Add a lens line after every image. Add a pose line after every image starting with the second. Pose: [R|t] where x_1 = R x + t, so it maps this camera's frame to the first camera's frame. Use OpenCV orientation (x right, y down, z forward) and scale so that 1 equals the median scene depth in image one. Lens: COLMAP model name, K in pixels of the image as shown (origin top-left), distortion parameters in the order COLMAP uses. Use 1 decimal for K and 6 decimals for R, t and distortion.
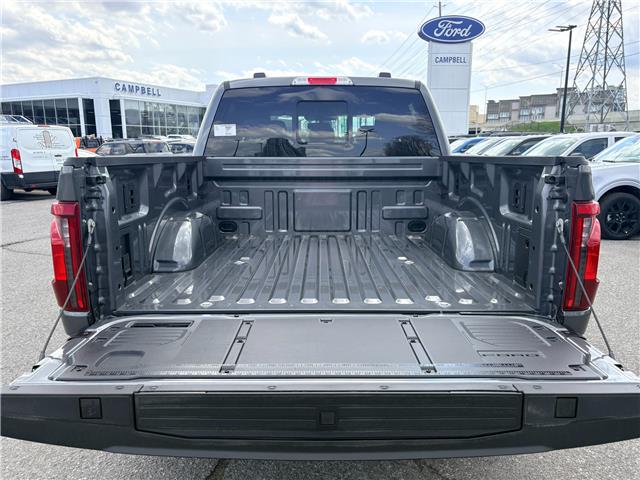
lens RADIAL K [[498.8, 0, 314.0], [0, 498.8, 244.4], [0, 0, 1]] dist [0.031417, -0.022235]
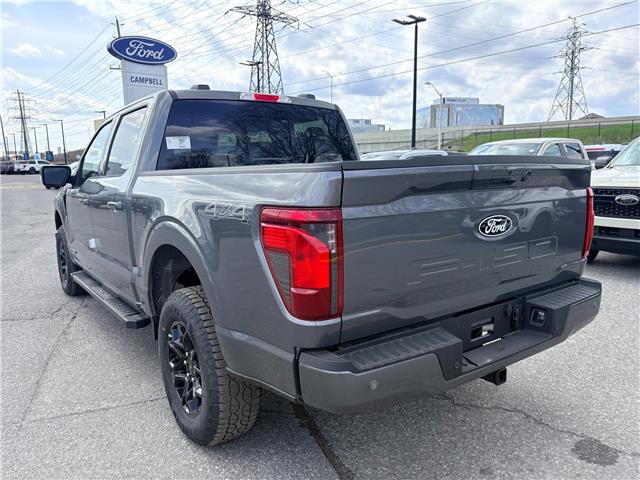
lens RADIAL K [[498.8, 0, 334.6], [0, 498.8, 240.3], [0, 0, 1]] dist [0.031417, -0.022235]
pose [[0.795909, -0.099548, 0.597176, -0.369371], [0.128897, 0.991637, -0.006489, -0.004475], [-0.591536, 0.082139, 0.802084, 0.071800]]
